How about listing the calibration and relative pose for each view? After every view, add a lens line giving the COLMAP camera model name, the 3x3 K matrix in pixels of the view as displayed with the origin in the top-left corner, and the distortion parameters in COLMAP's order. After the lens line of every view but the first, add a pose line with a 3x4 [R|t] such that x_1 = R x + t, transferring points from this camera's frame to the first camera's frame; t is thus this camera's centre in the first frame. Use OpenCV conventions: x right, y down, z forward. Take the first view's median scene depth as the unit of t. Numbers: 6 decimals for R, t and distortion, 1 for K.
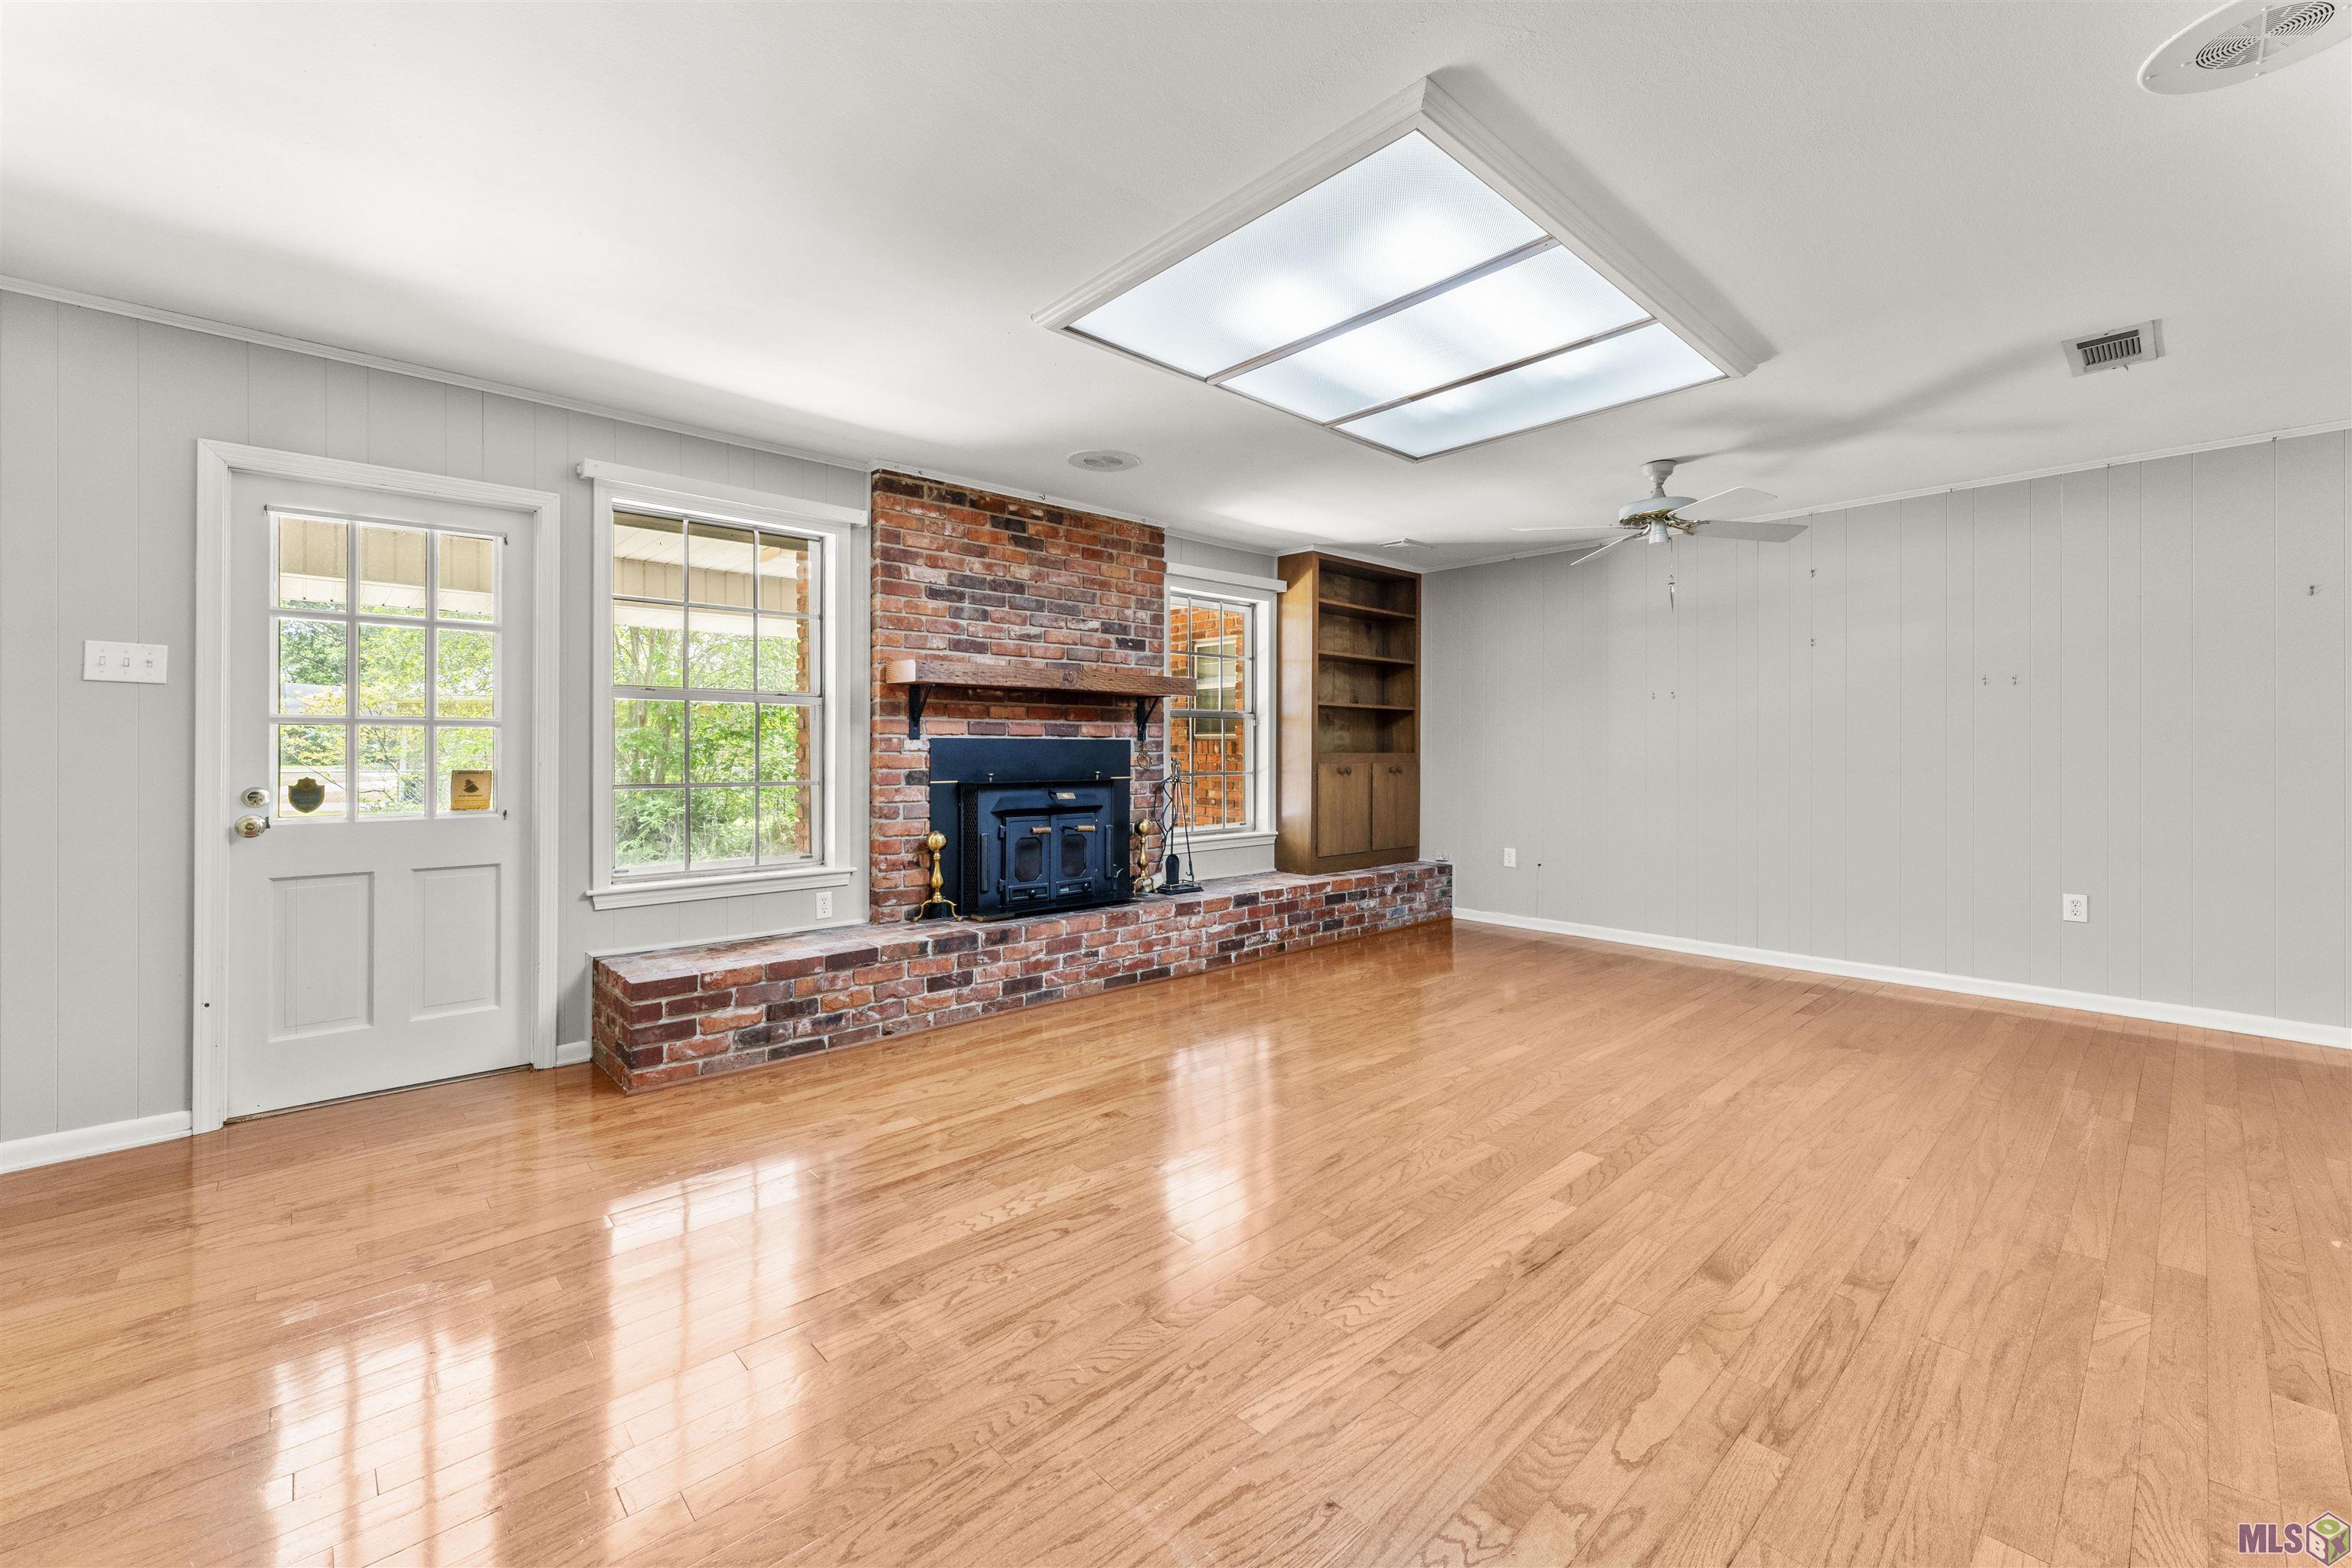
lens RADIAL K [[957.3, 0, 1173.4], [0, 957.3, 759.8], [0, 0, 1]] dist [-0.000231, -0.000047]
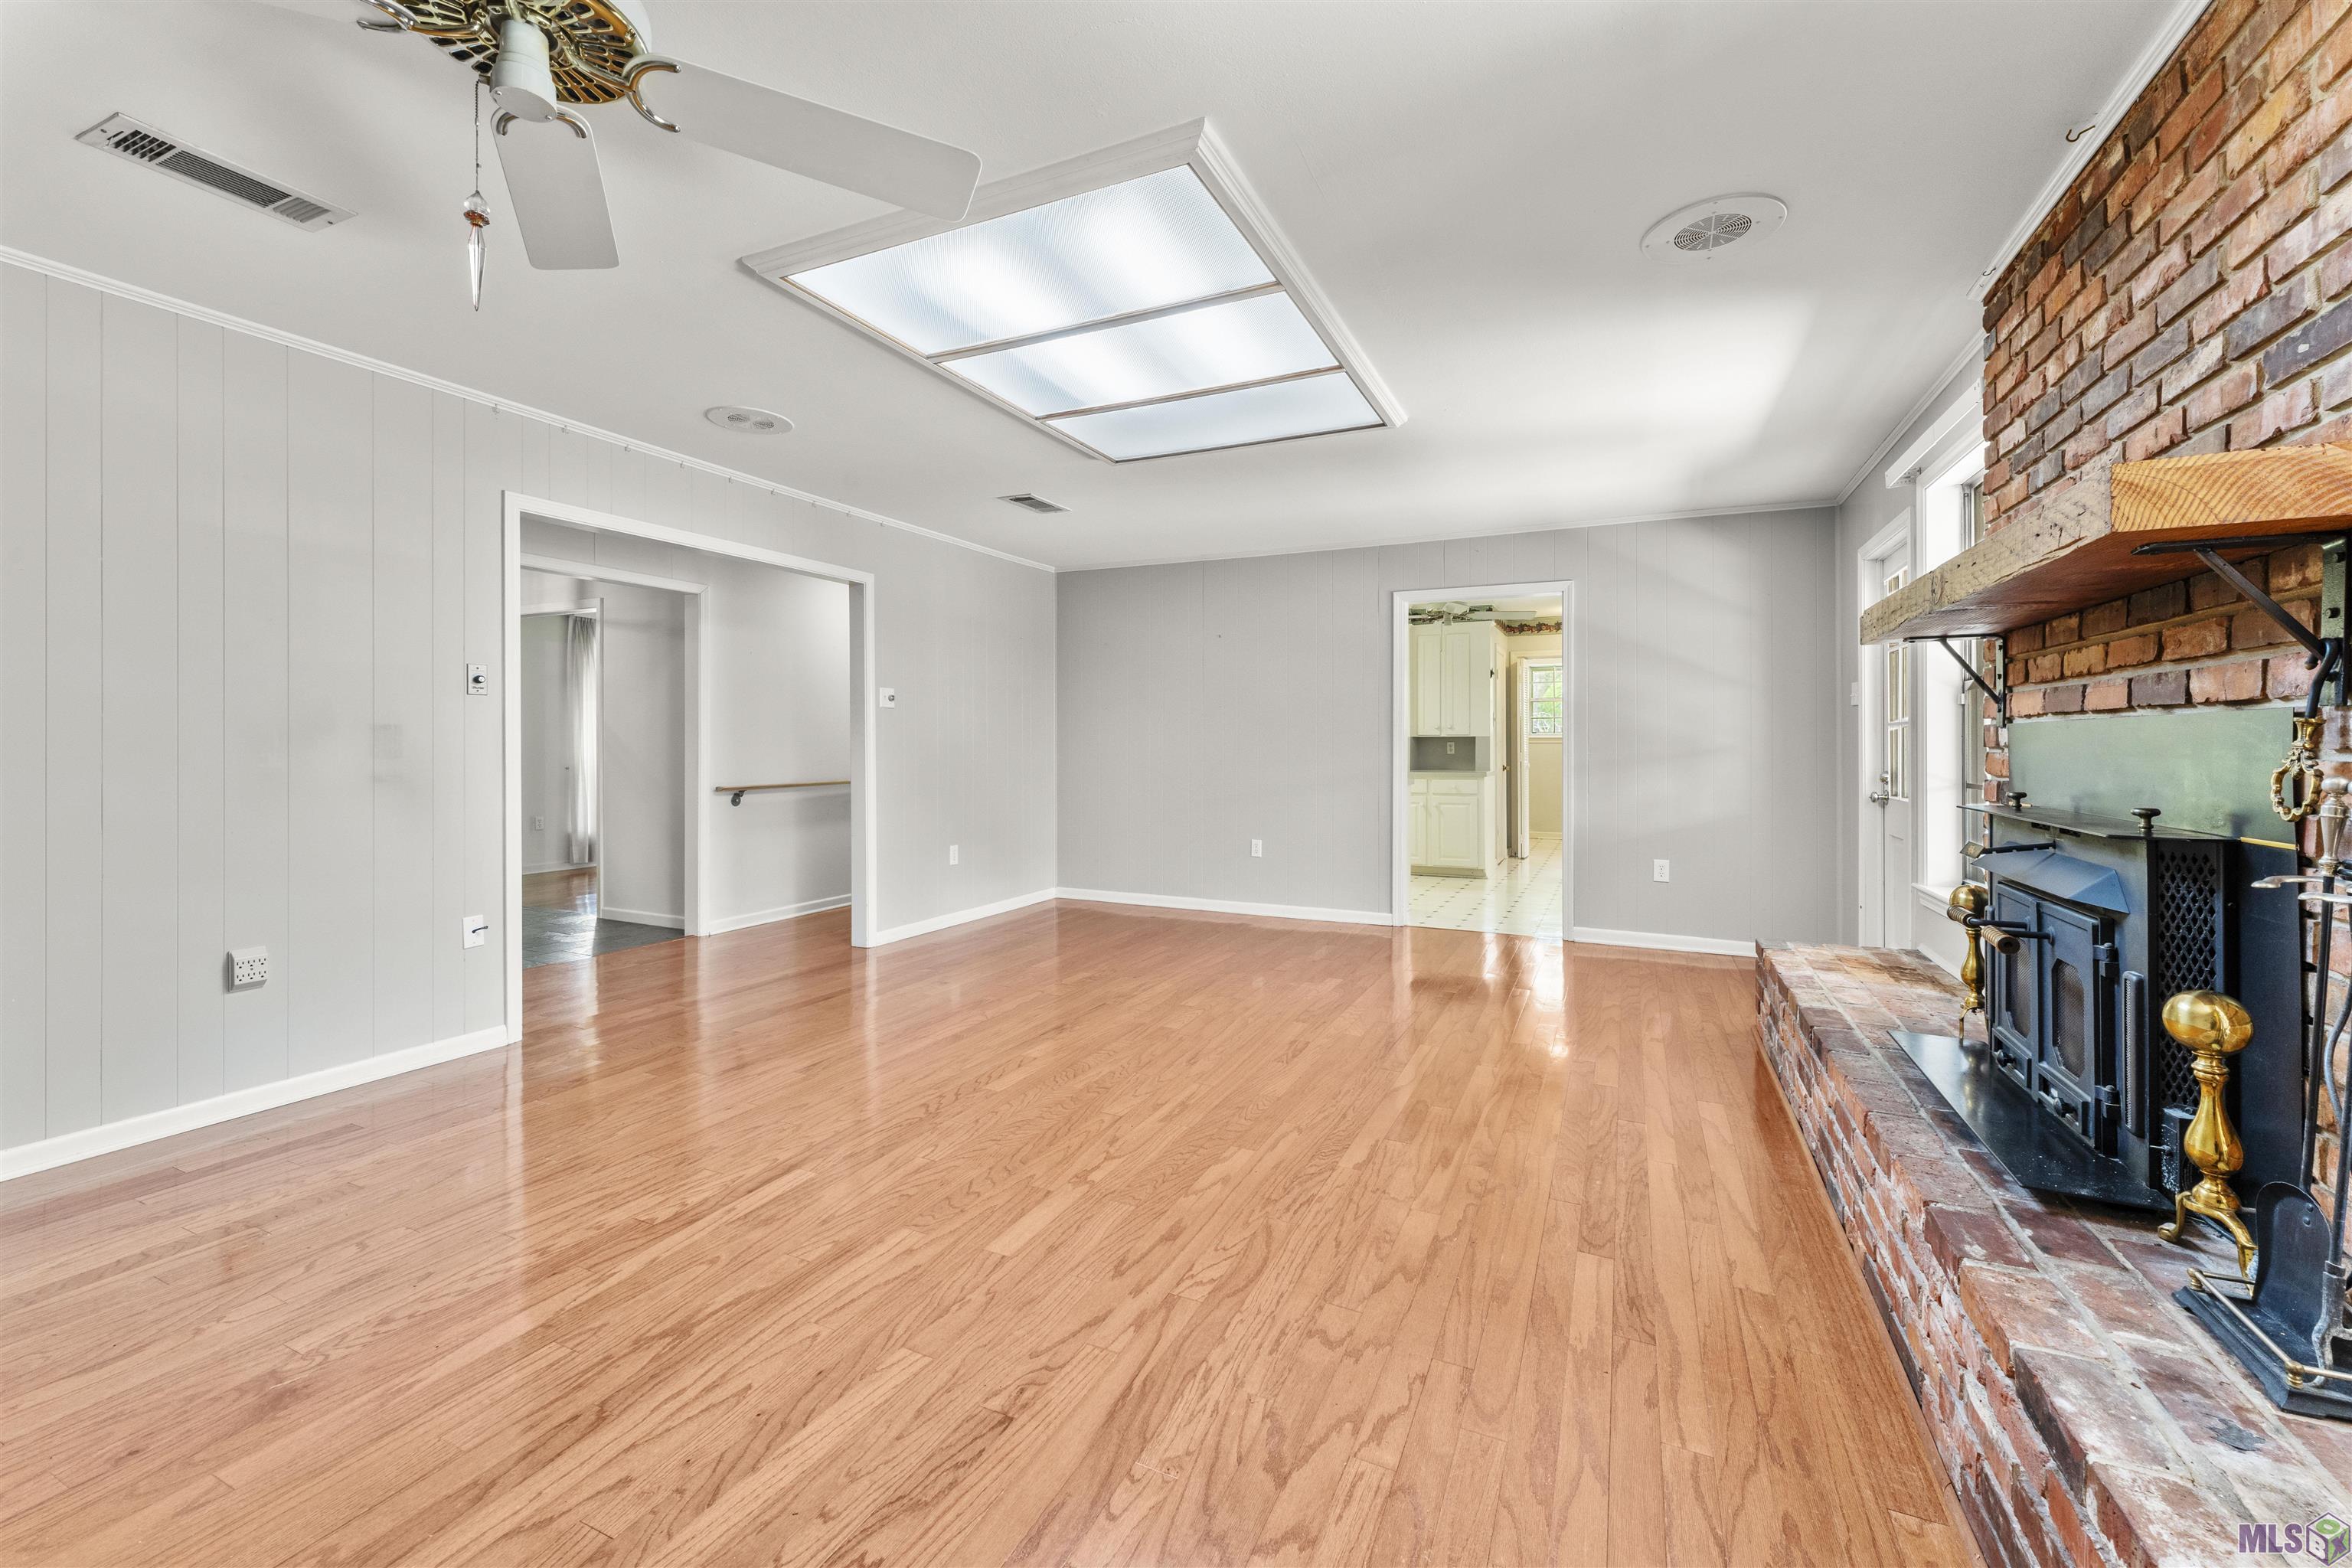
lens RADIAL K [[957.3, 0, 1173.4], [0, 957.3, 759.8], [0, 0, 1]] dist [-0.000231, -0.000047]
pose [[-0.928453, 0.005212, -0.371414, 0.644617], [-0.004531, 0.999668, 0.025354, -0.019133], [0.371423, 0.025223, -0.928121, 2.101388]]
